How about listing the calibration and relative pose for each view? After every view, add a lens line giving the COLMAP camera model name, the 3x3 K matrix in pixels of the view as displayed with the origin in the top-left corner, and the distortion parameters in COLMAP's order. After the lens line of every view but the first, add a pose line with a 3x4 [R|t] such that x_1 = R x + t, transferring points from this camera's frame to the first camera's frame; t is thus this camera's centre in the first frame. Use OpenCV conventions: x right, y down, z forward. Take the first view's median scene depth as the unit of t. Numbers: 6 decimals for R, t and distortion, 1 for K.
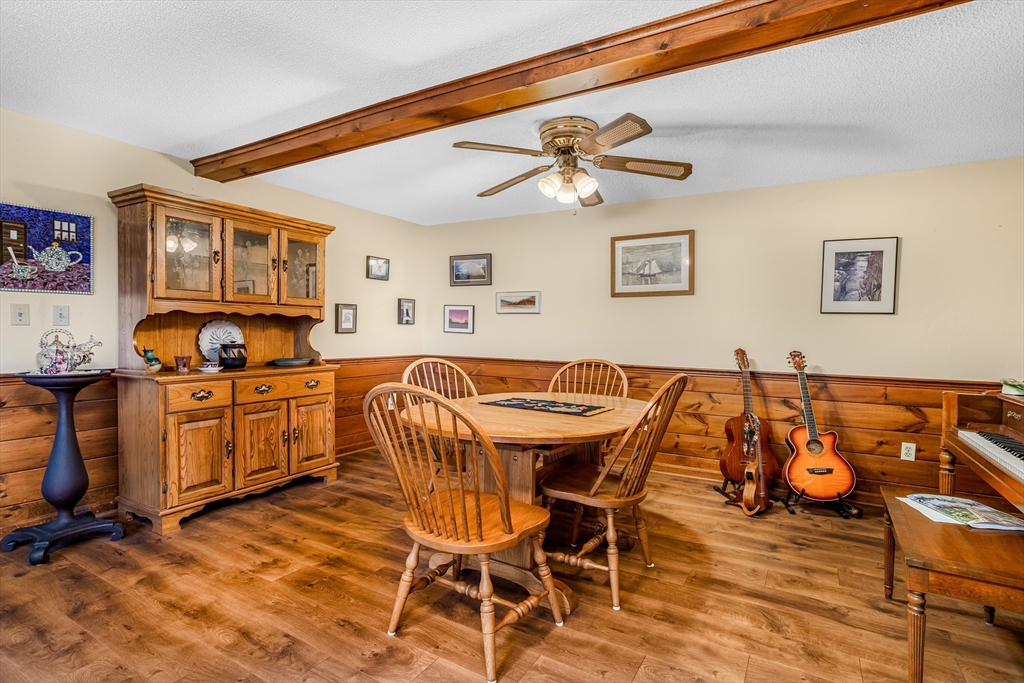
lens RADIAL K [[491.1, 0, 510.3], [0, 491.1, 335.7], [0, 0, 1]] dist [-0.027612, 0.010245]
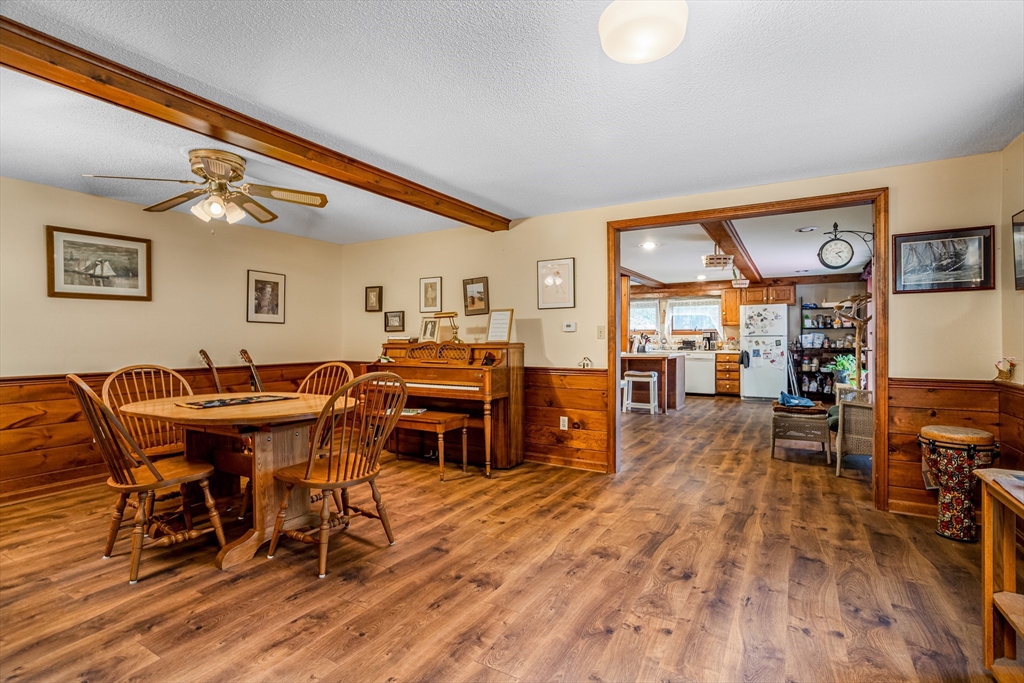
lens RADIAL K [[491.1, 0, 519.3], [0, 491.1, 332.6], [0, 0, 1]] dist [-0.027612, 0.010245]
pose [[-0.014482, -0.006767, 0.999872, -0.768840], [0.009372, 0.999932, 0.006903, -0.017658], [-0.999851, 0.009471, -0.014417, 0.247324]]
